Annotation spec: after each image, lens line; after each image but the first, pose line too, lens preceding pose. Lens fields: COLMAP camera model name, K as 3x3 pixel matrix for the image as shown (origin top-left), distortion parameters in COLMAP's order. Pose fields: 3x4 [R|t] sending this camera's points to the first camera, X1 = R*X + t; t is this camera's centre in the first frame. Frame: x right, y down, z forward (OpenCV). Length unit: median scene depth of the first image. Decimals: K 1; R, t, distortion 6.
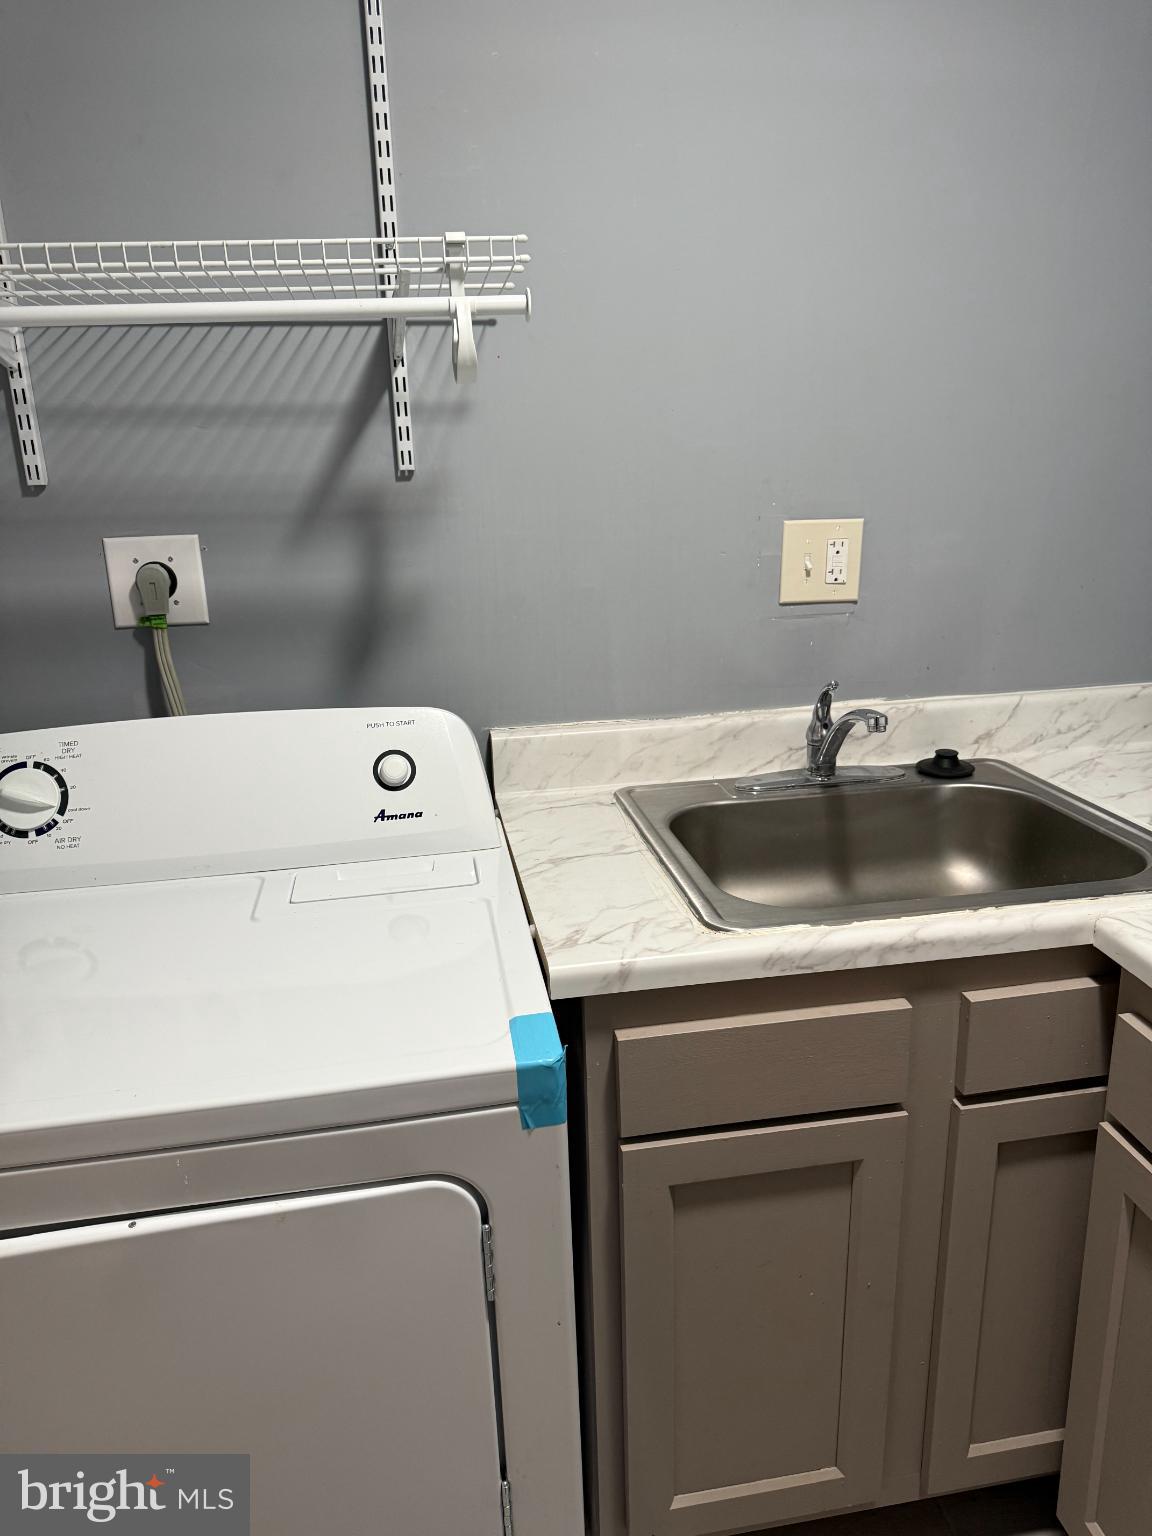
lens RADIAL K [[1072.0, 0, 577.5], [0, 1072.0, 783.2], [0, 0, 1]] dist [-0.000478, -0.027390]
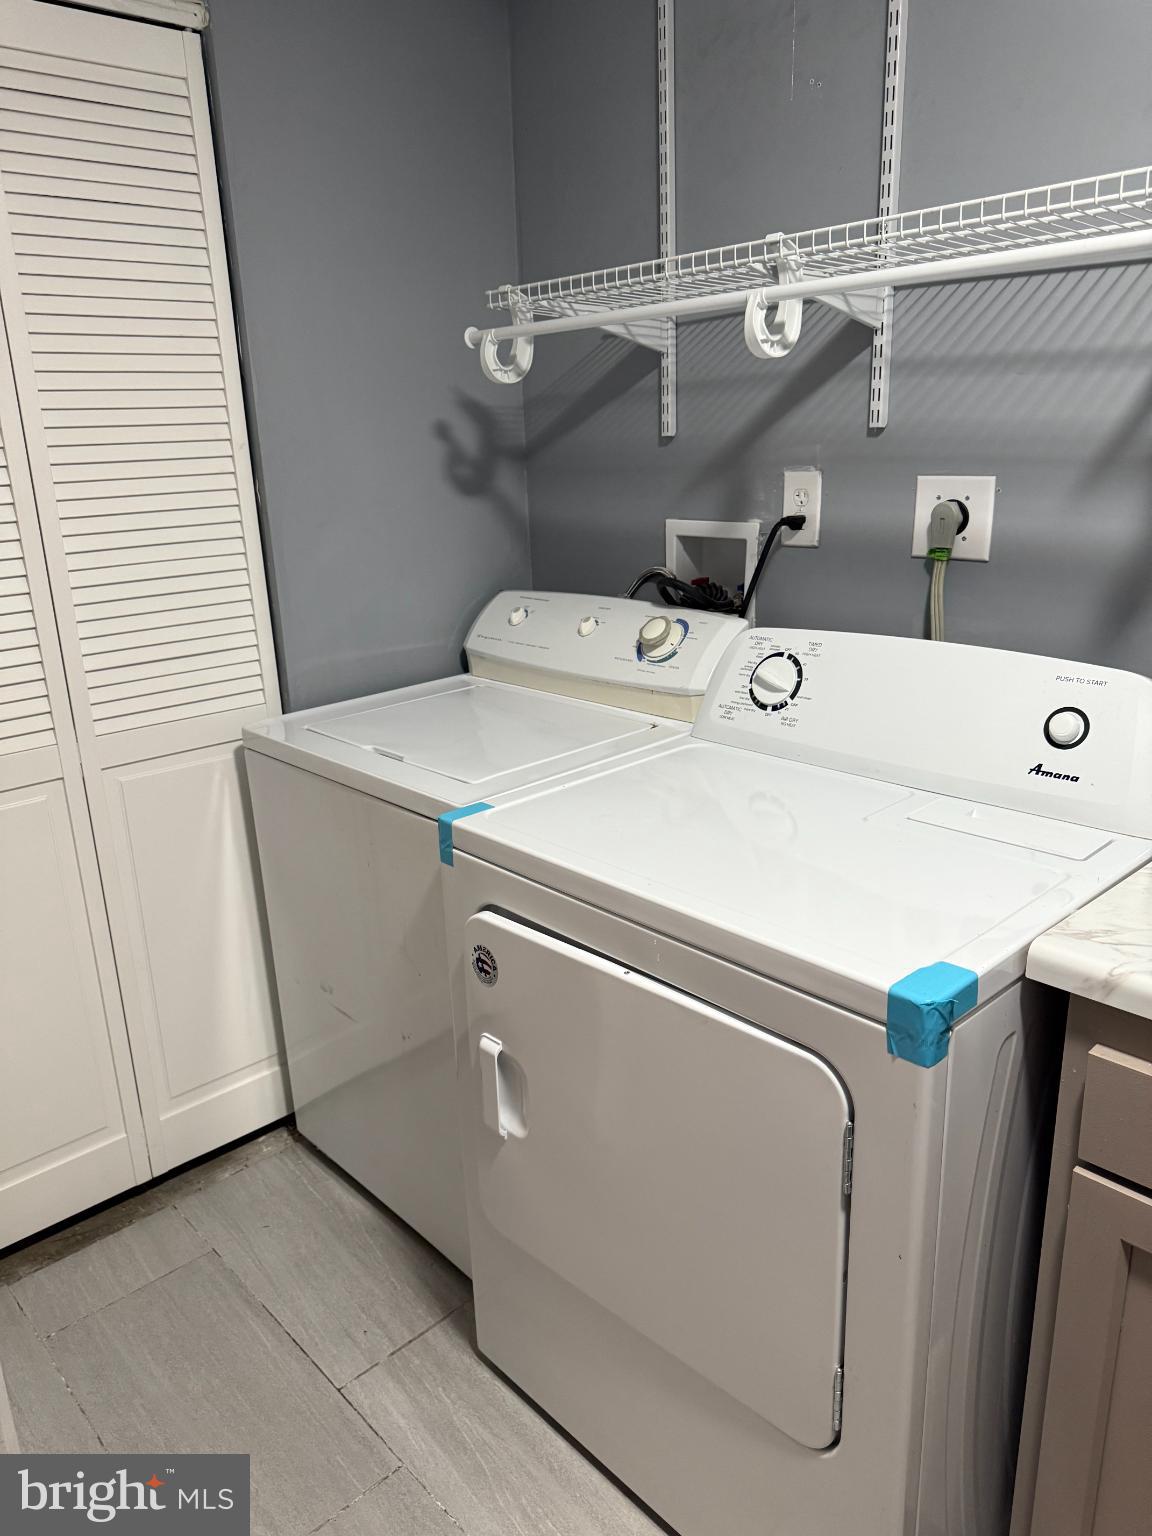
lens RADIAL K [[1072.6, 0, 576.0], [0, 1072.6, 768.0], [0, 0, 1]] dist [0.133978, -0.231182]
pose [[0.548608, 0.260817, -0.794358, 0.385061], [-0.228361, 0.960715, 0.157726, -0.032751], [0.804289, 0.094871, 0.586616, 0.062052]]
